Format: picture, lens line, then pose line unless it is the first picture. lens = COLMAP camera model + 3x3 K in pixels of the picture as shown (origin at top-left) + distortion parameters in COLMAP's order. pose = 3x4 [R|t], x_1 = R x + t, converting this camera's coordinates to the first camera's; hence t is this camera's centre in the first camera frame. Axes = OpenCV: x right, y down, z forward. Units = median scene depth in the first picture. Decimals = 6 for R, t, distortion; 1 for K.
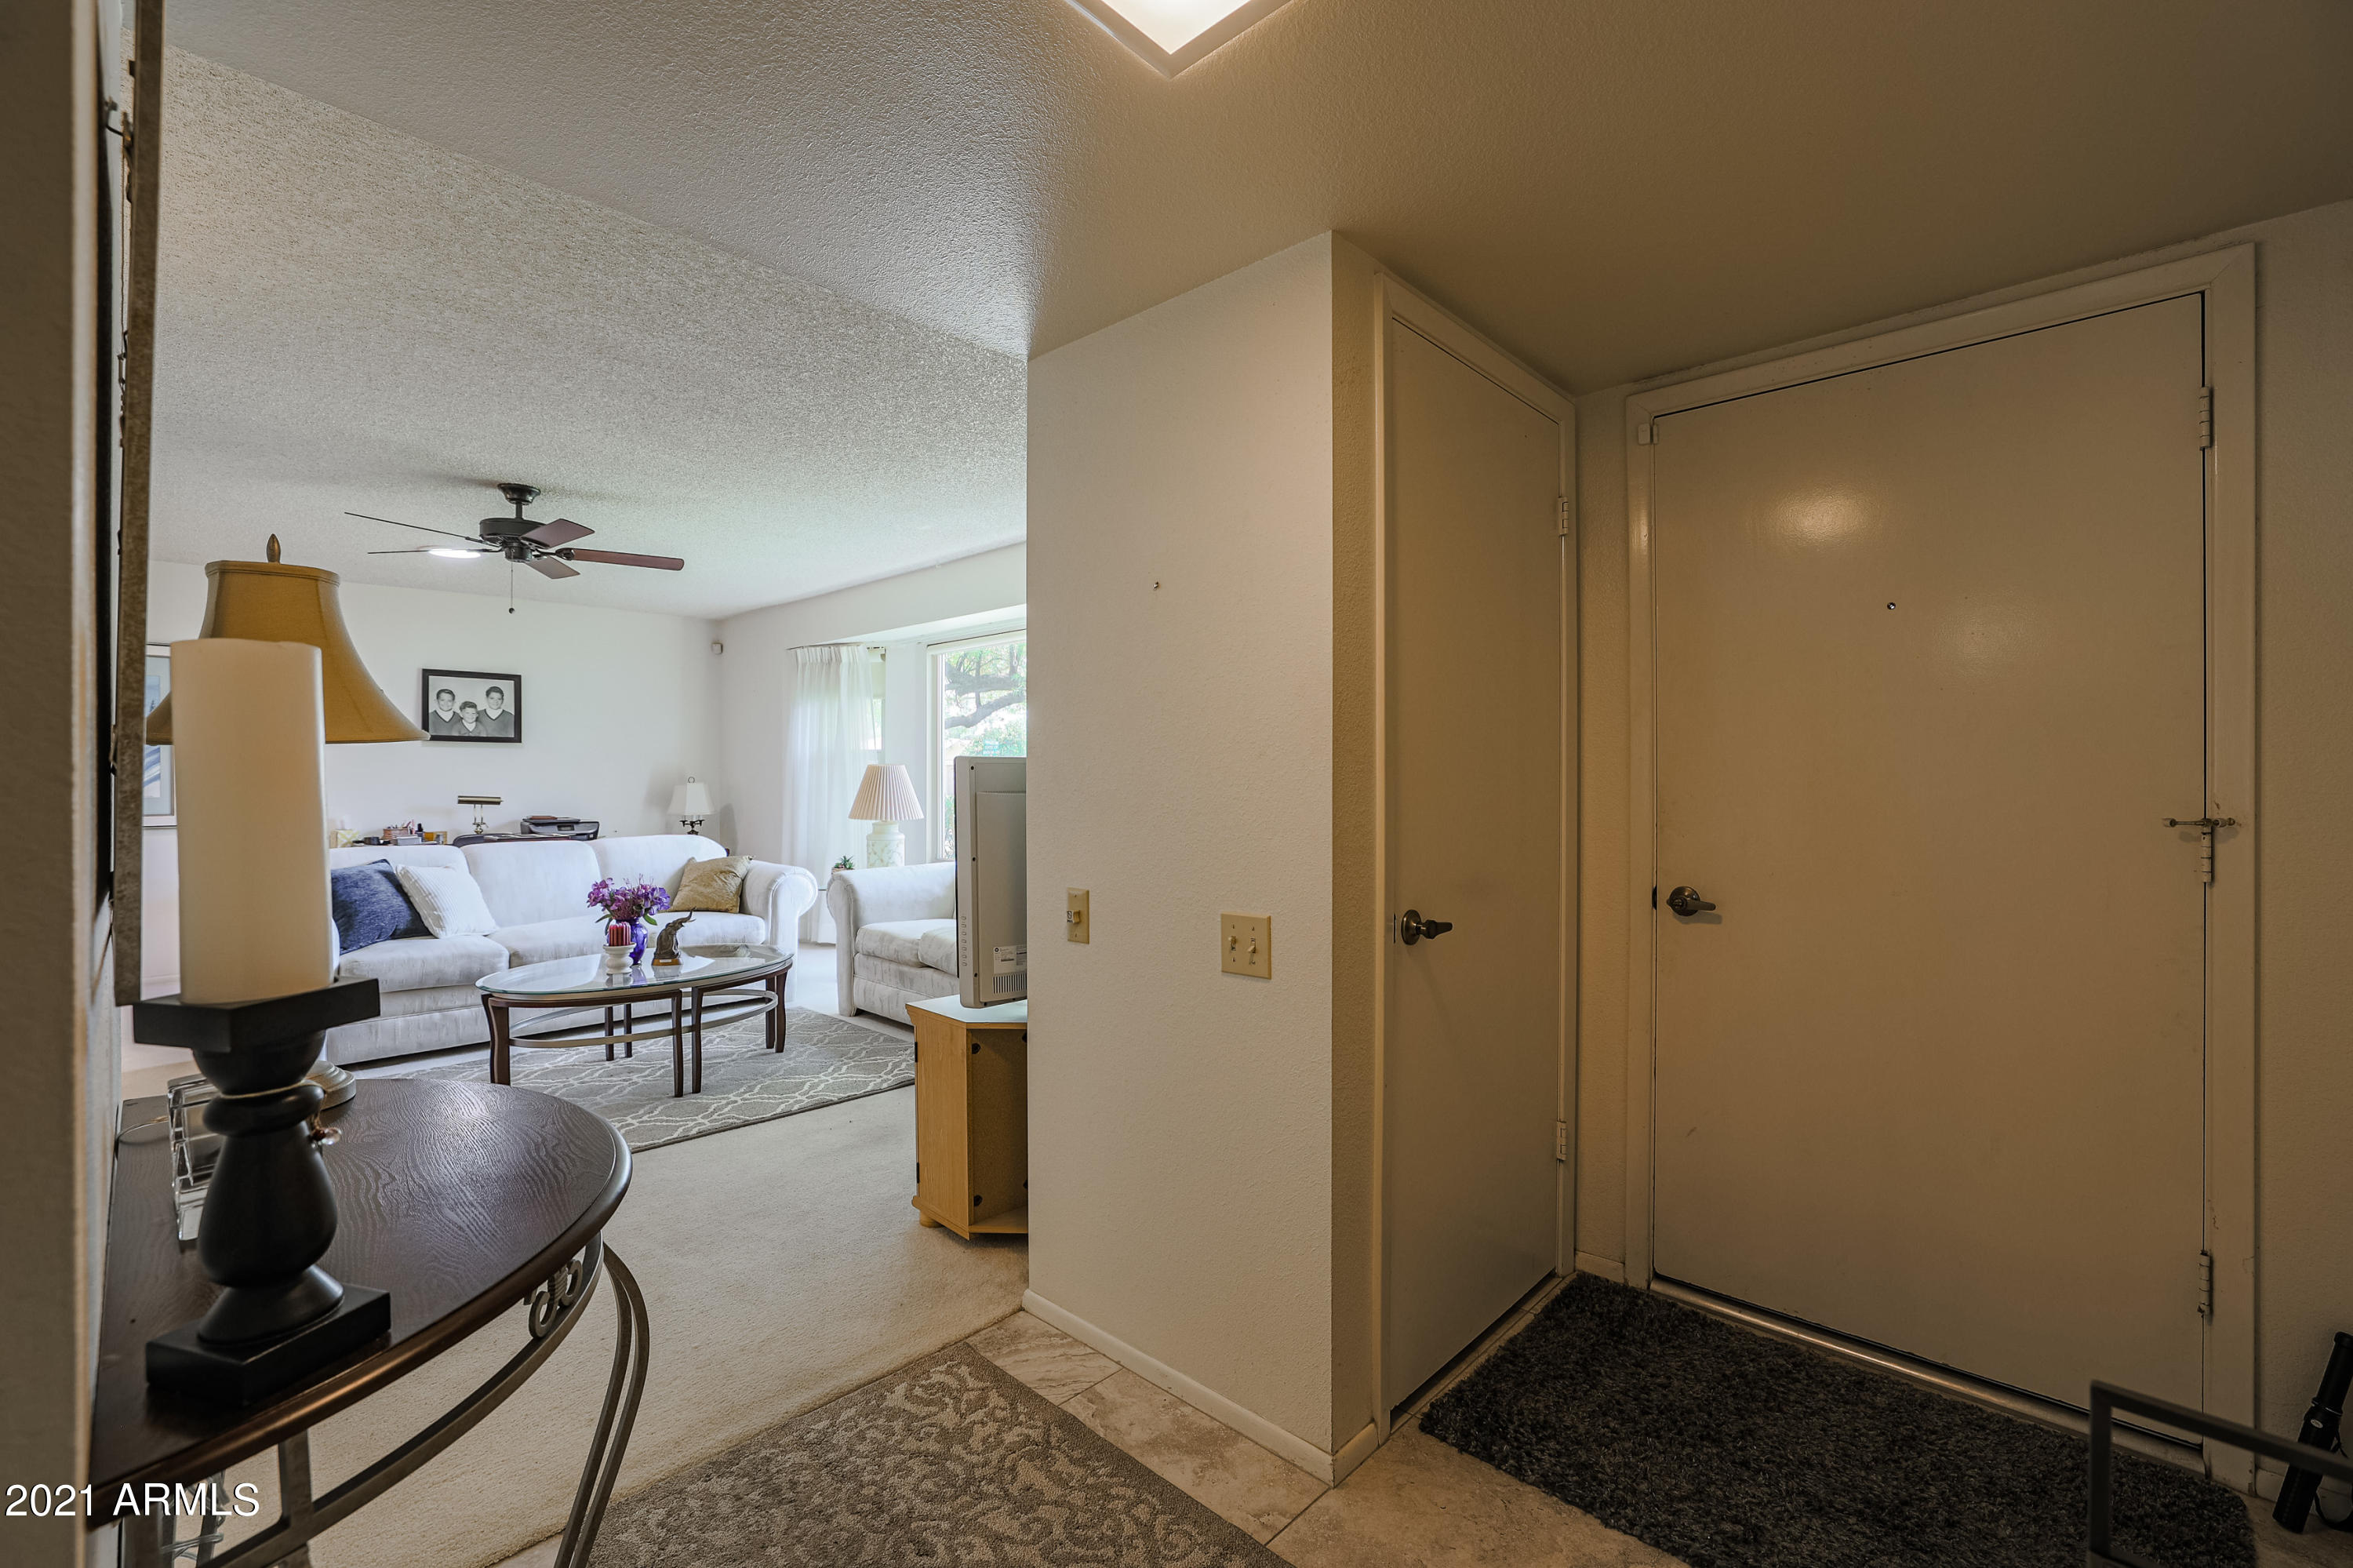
lens RADIAL K [[1001.4, 0, 1161.2], [0, 1001.4, 781.2], [0, 0, 1]] dist [-0.006979, 0.000727]
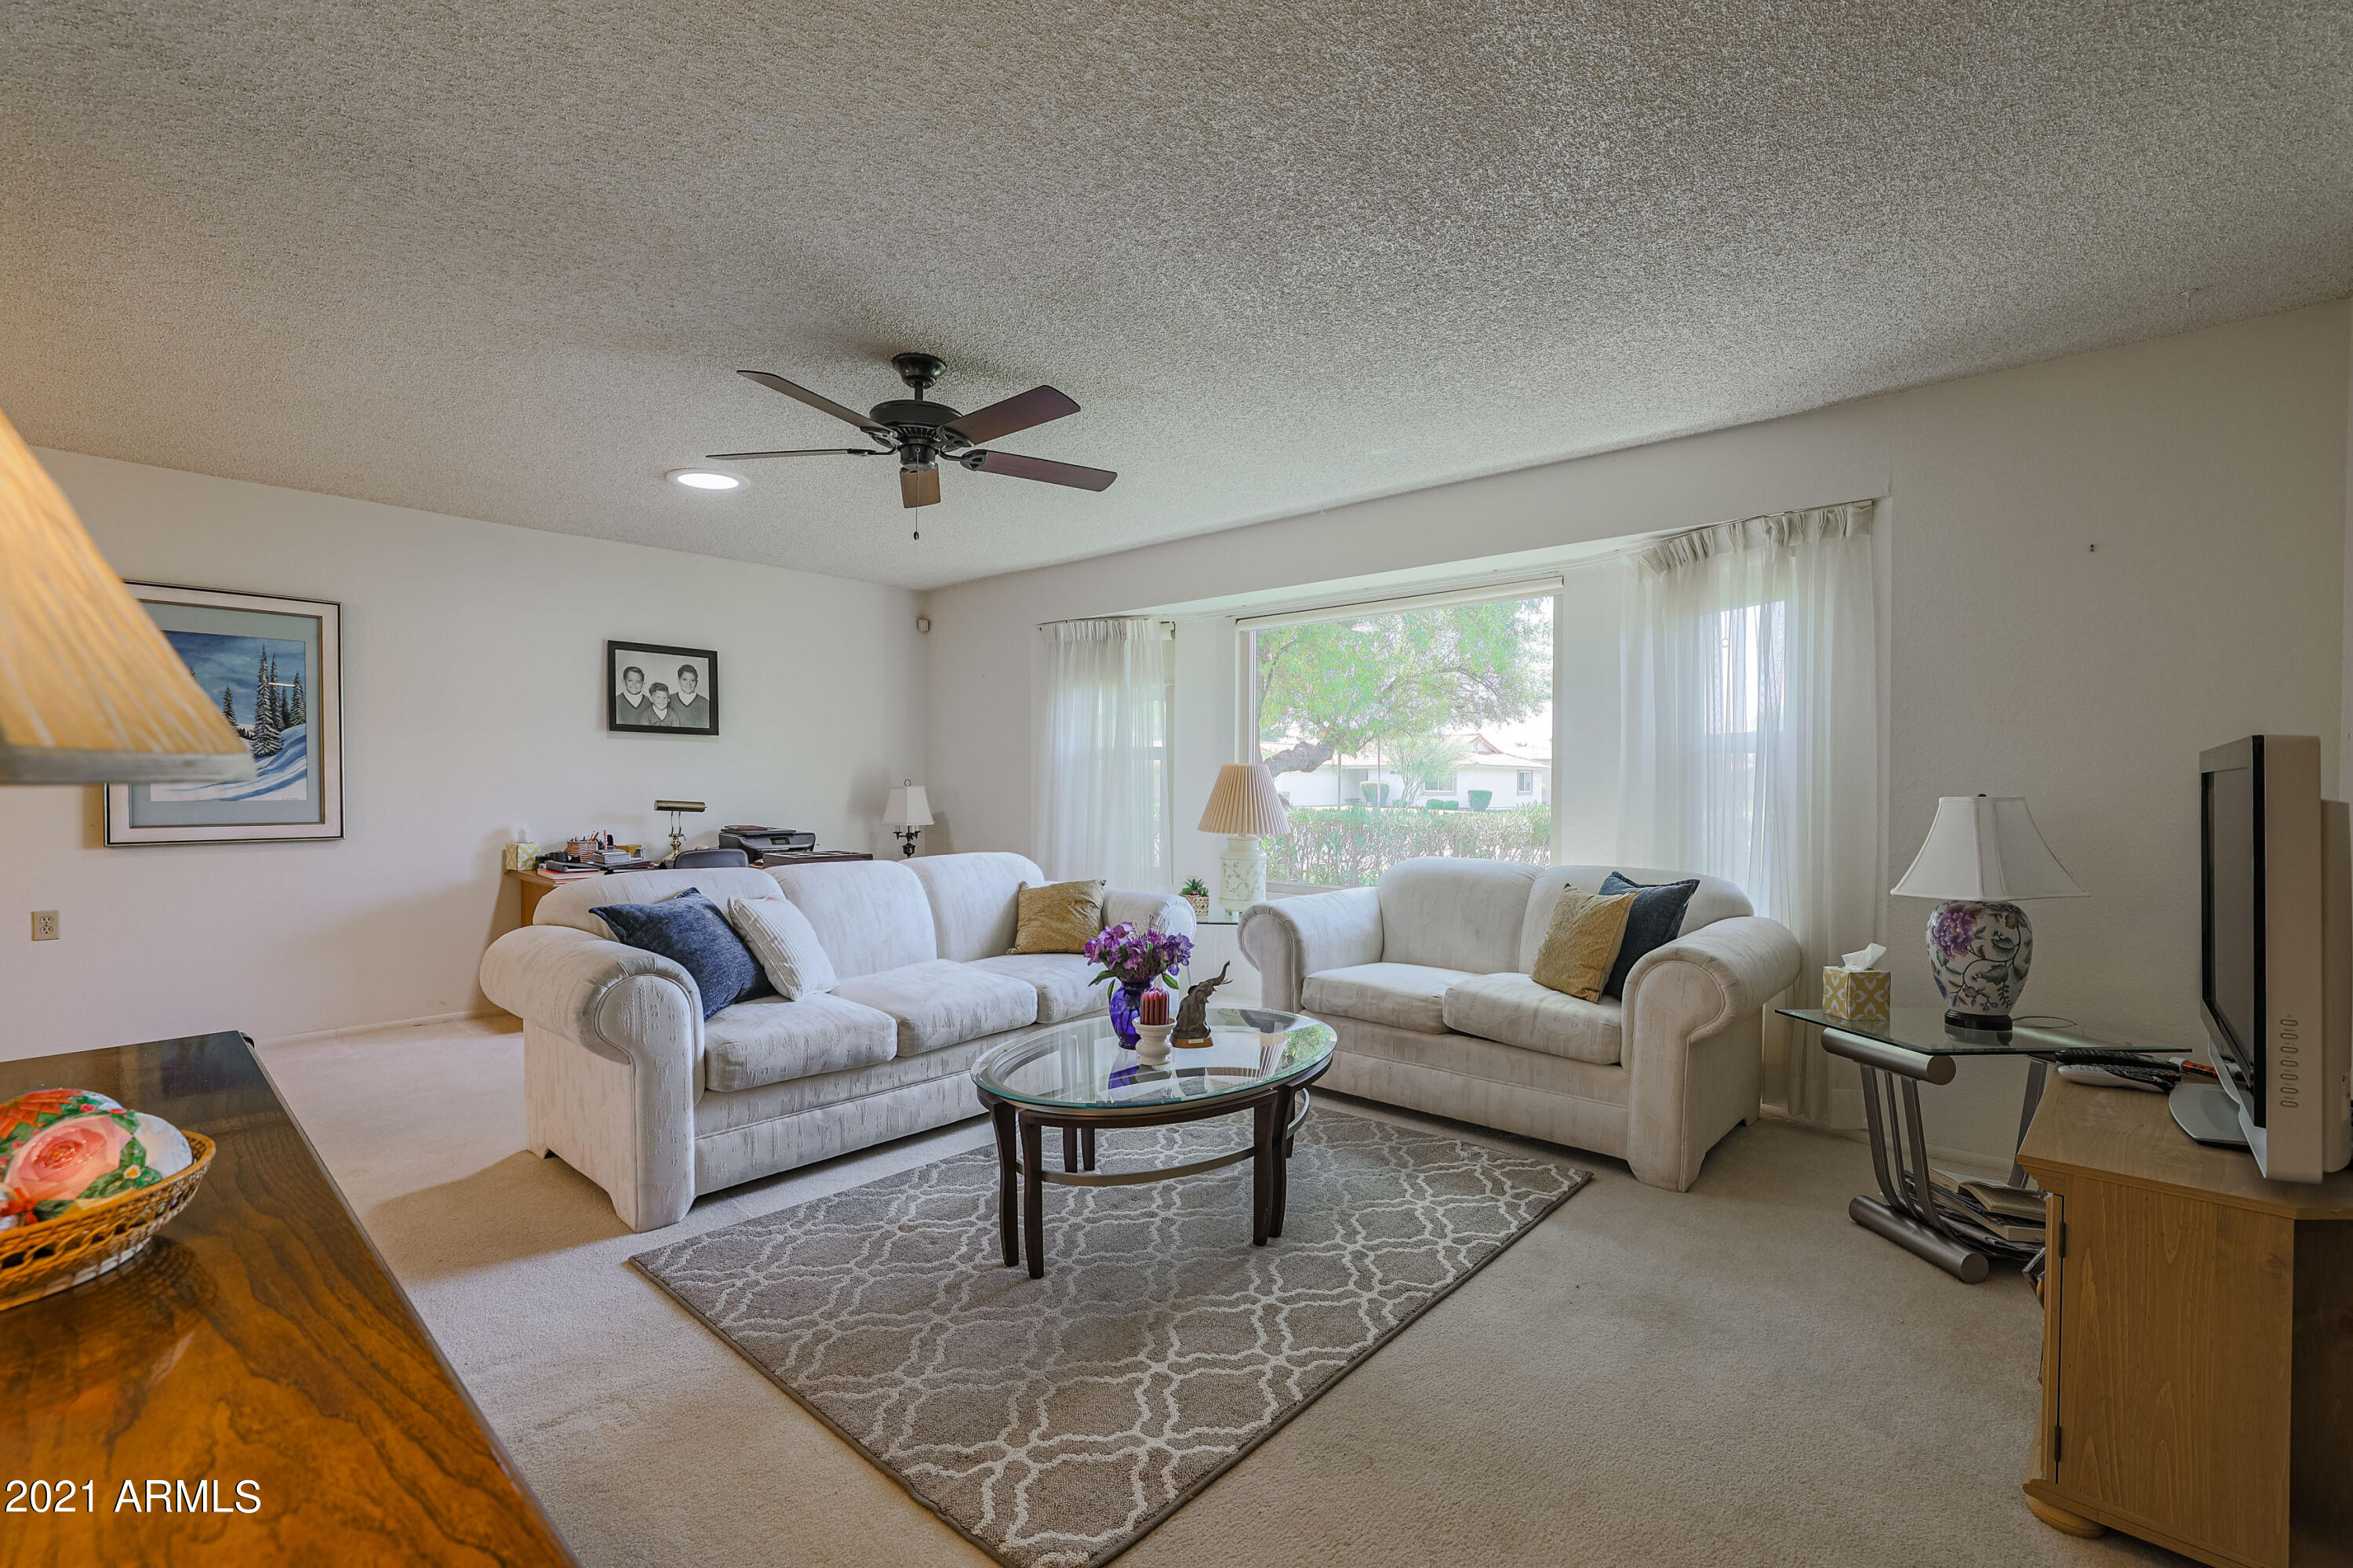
lens RADIAL K [[994.1, 0, 1179.5], [0, 994.1, 814.2], [0, 0, 1]] dist [-0.035368, 0.000239]
pose [[0.998640, 0.004325, 0.051959, -0.396119], [-0.005553, 0.999708, 0.023517, 0.005708], [-0.051842, -0.023773, 0.998372, 0.234767]]
